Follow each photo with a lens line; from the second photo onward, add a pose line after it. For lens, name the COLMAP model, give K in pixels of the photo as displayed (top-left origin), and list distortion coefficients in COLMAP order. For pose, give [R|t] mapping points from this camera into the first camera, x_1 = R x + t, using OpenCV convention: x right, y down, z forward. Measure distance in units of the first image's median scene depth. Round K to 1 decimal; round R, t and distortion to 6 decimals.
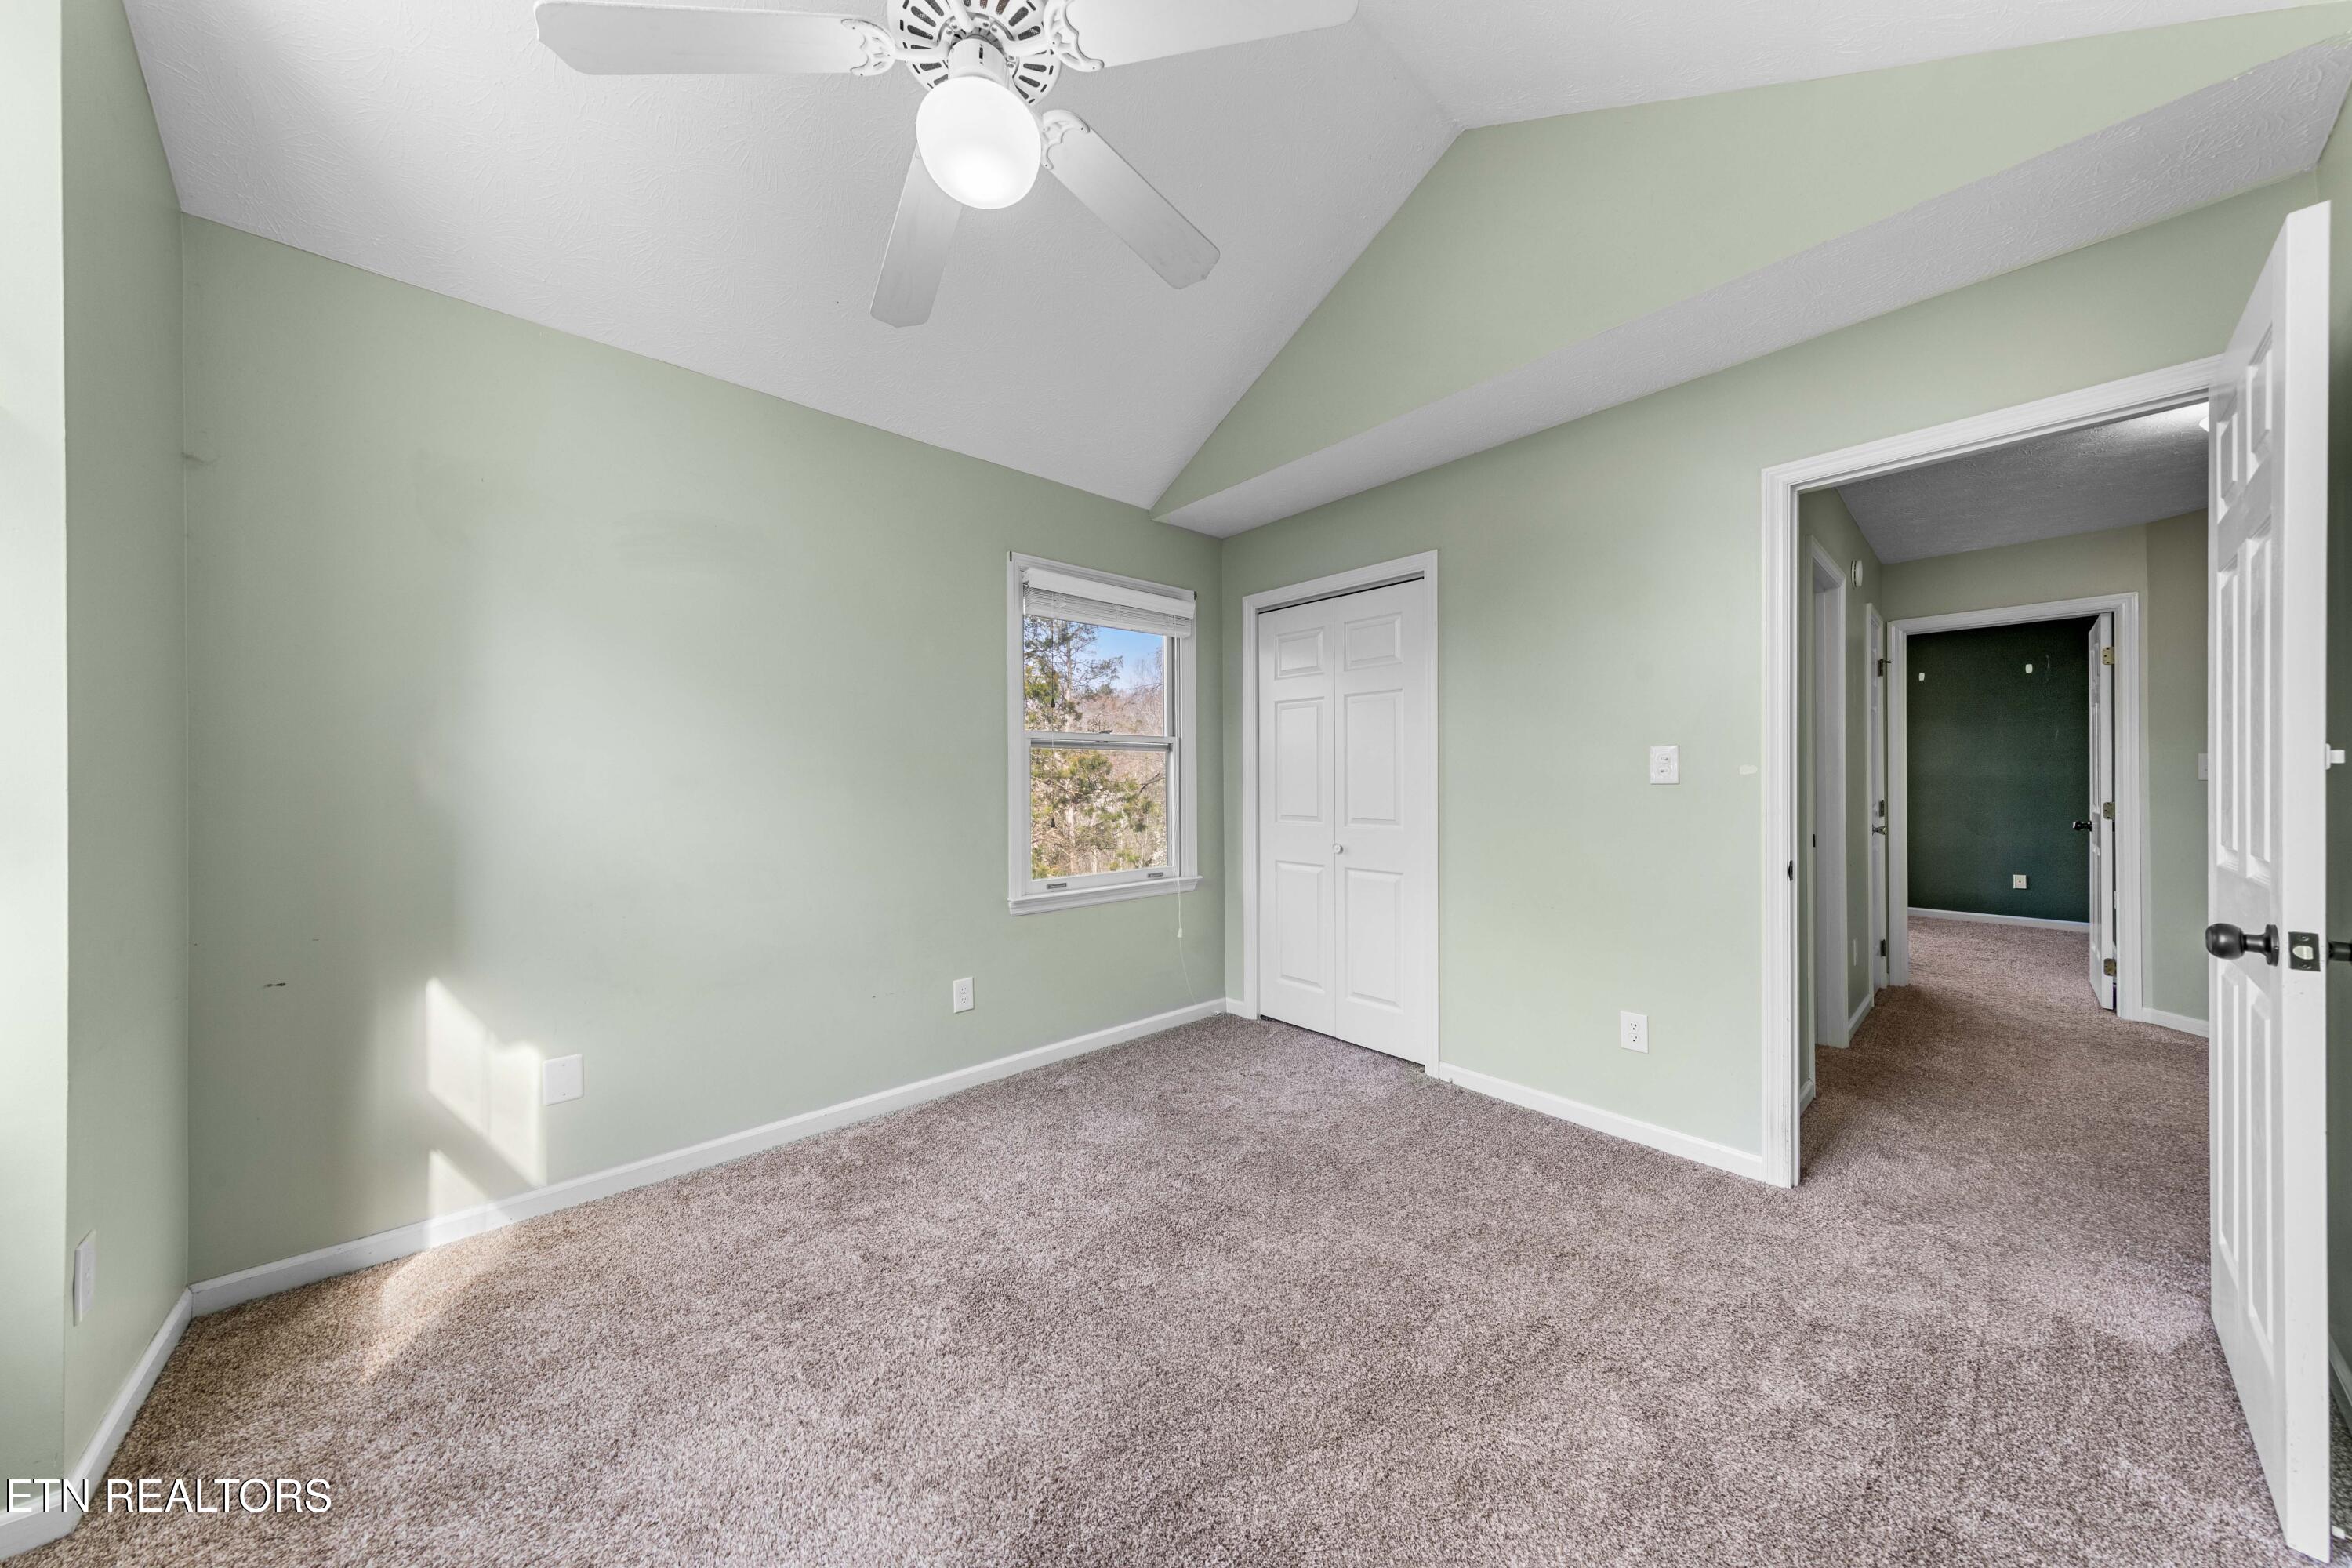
lens RADIAL K [[769.1, 0, 1143.2], [0, 769.1, 782.8], [0, 0, 1]] dist [0.000911, 0.000045]
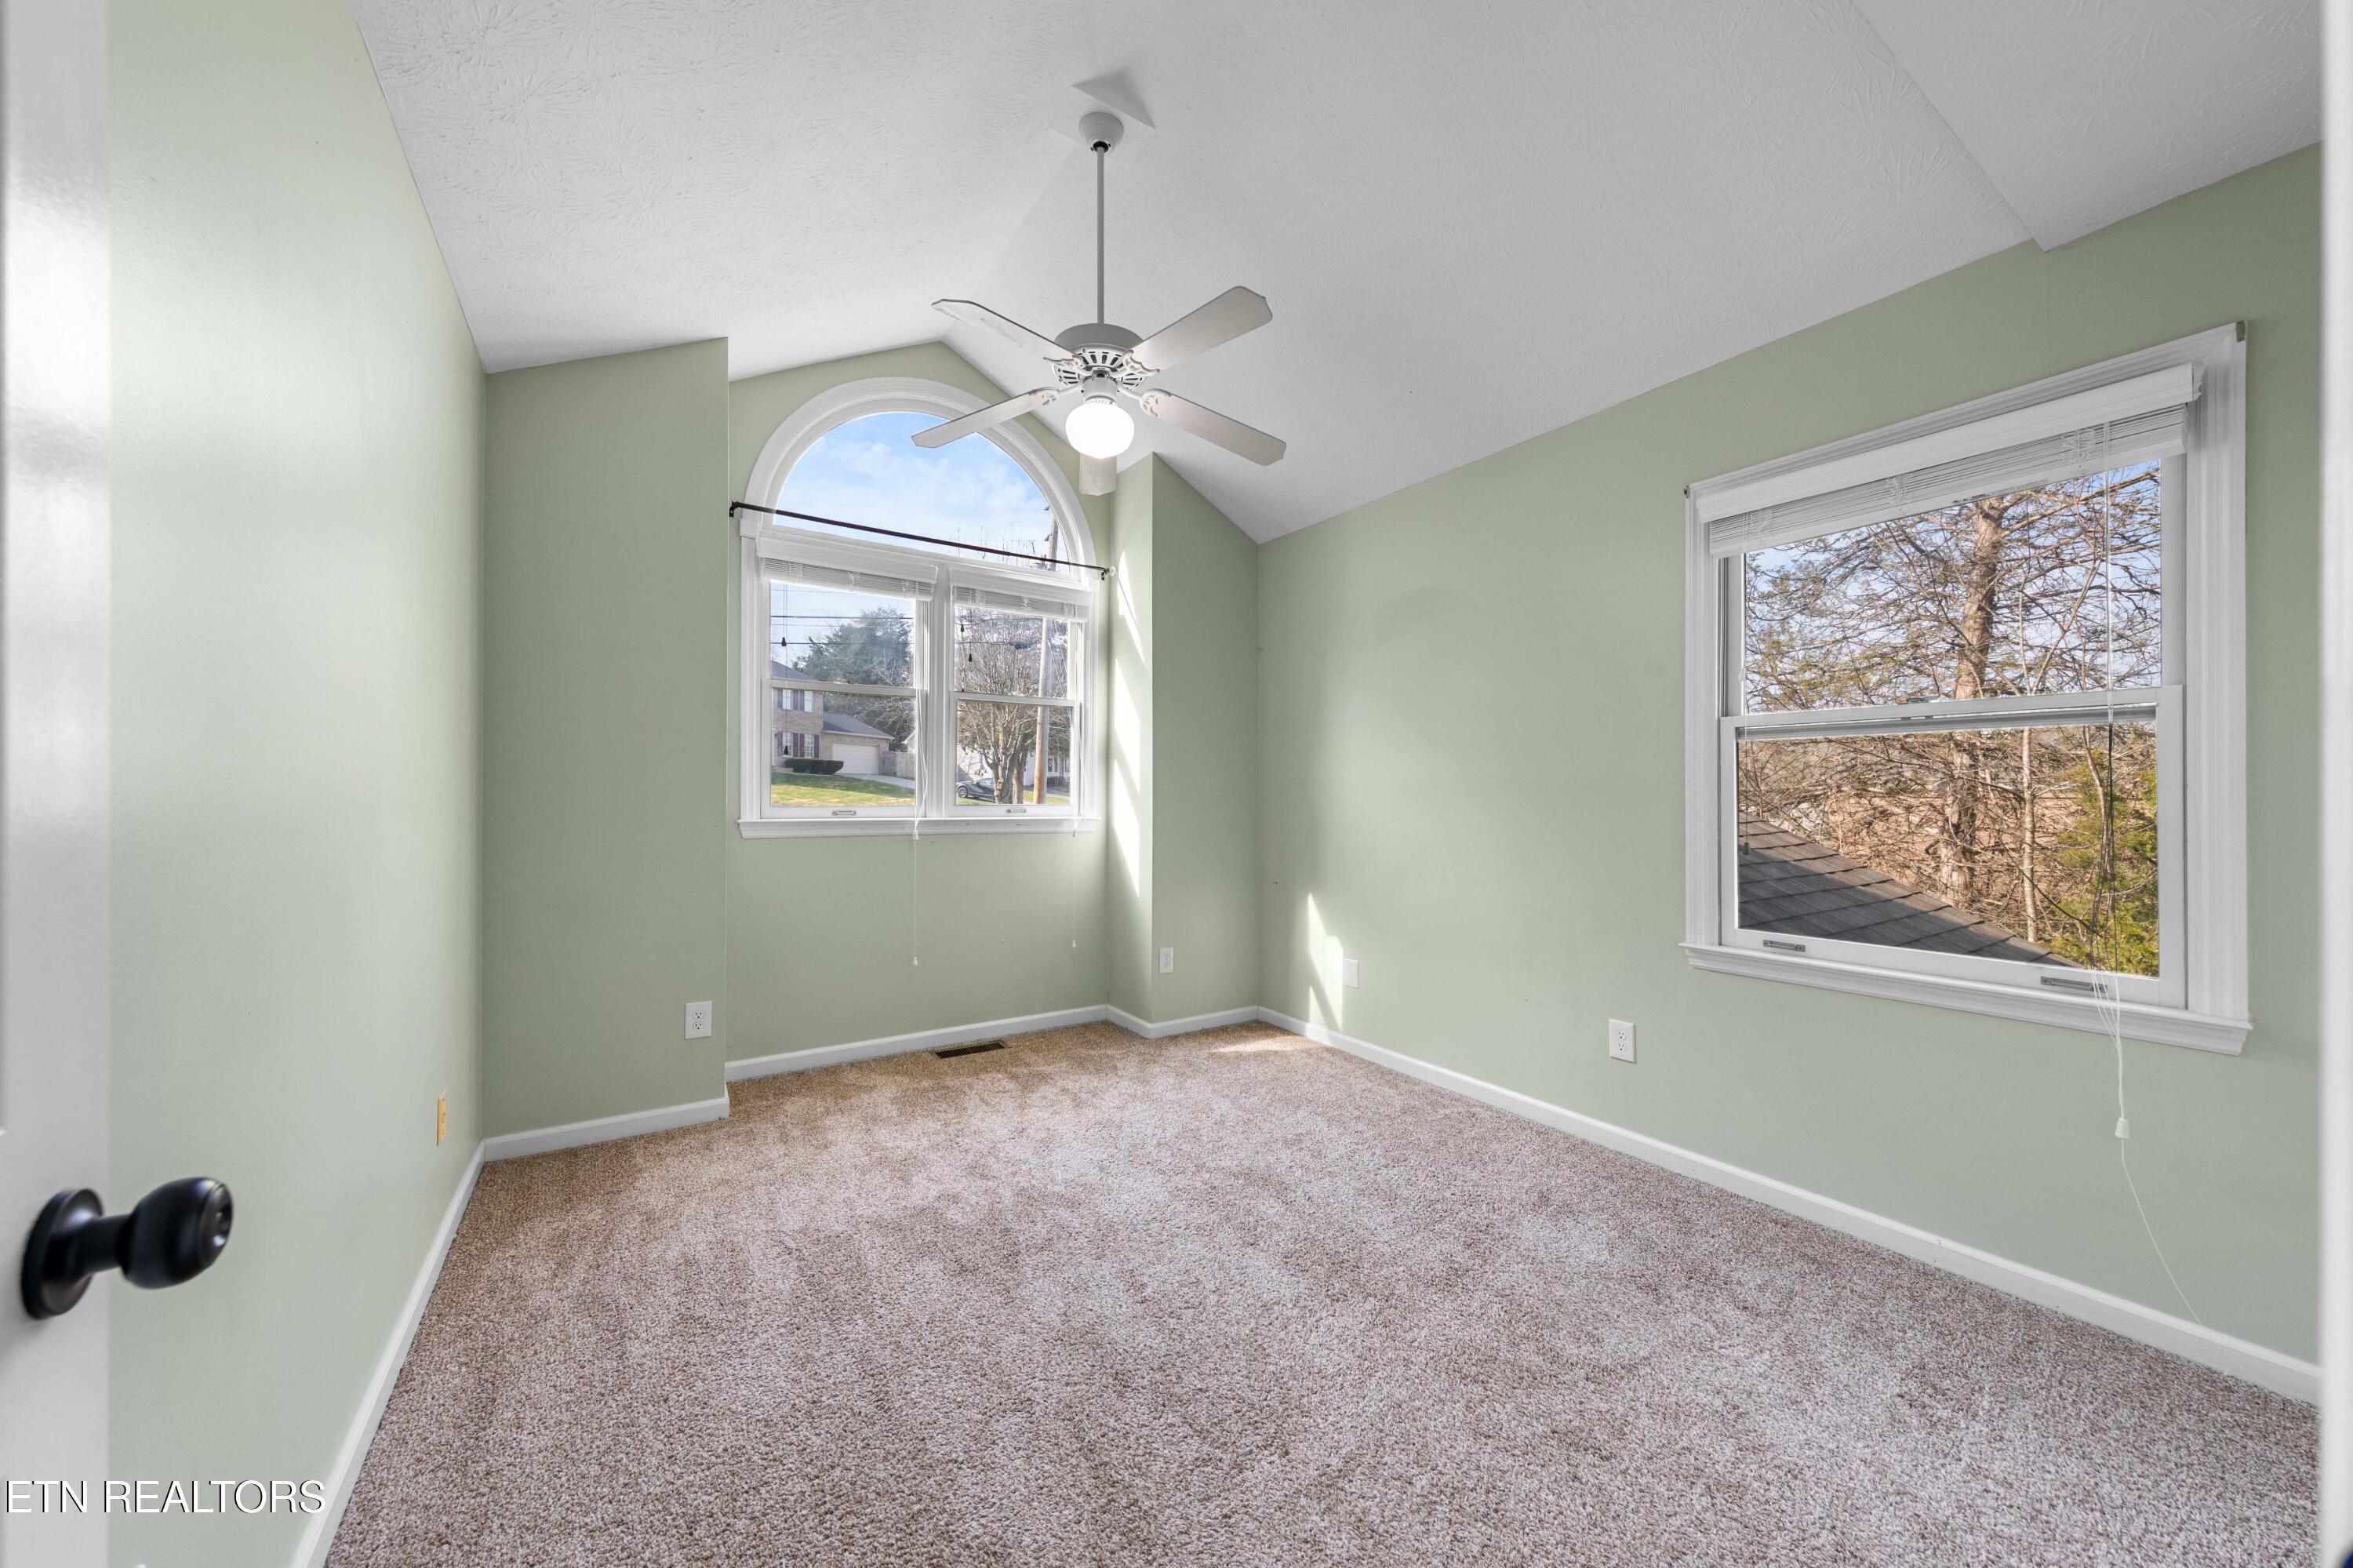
lens RADIAL K [[769.5, 0, 1143.7], [0, 769.5, 782.8], [0, 0, 1]] dist [0.000911, 0.000045]
pose [[-0.133855, -0.006849, -0.990977, 0.760176], [-0.003607, 0.999973, -0.006424, -0.000110], [0.990994, 0.002715, -0.133876, 0.662717]]
